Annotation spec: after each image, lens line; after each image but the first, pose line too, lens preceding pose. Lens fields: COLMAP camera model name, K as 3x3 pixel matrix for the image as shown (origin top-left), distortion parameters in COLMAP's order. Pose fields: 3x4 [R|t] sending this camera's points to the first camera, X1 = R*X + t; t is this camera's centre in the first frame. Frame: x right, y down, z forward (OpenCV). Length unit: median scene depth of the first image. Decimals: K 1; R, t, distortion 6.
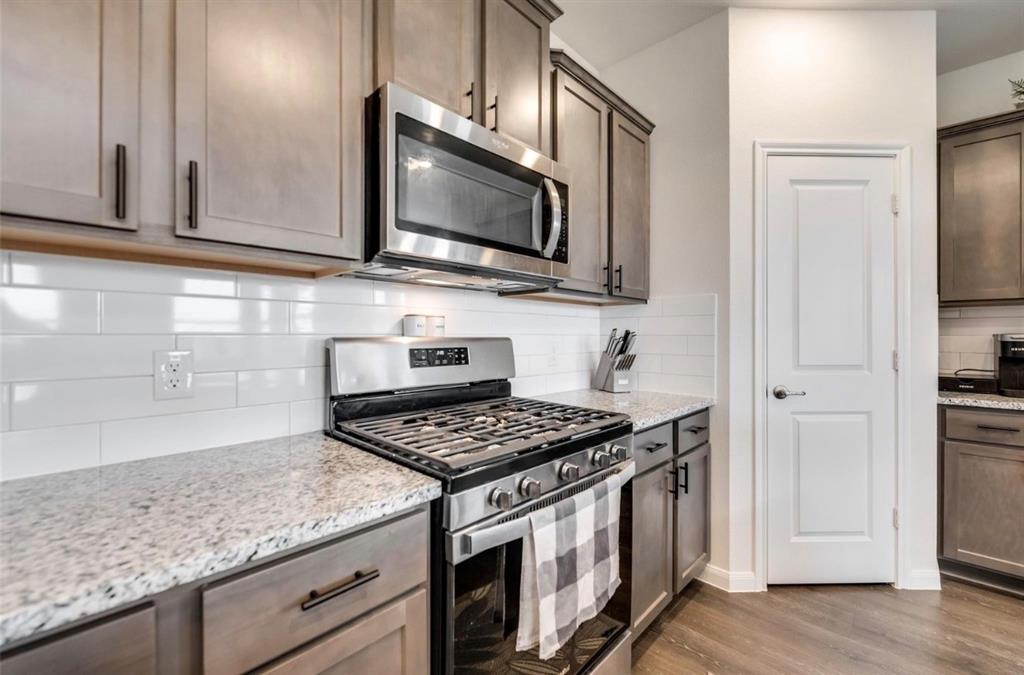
lens RADIAL K [[411.6, 0, 515.5], [0, 411.6, 337.2], [0, 0, 1]] dist [0.013437, -0.000492]
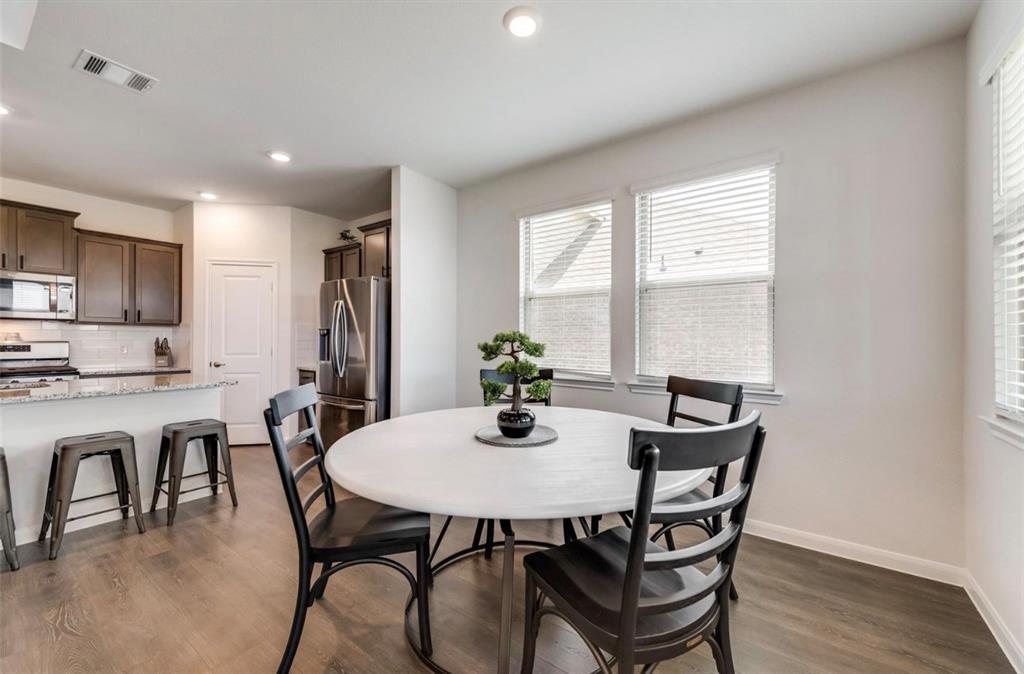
lens RADIAL K [[411.6, 0, 521.0], [0, 411.6, 338.0], [0, 0, 1]] dist [0.013437, -0.000492]
pose [[0.990975, 0.004078, 0.133983, 2.522211], [-0.003925, 0.999991, -0.001407, -0.026707], [-0.133988, 0.000868, 0.990983, -1.959689]]
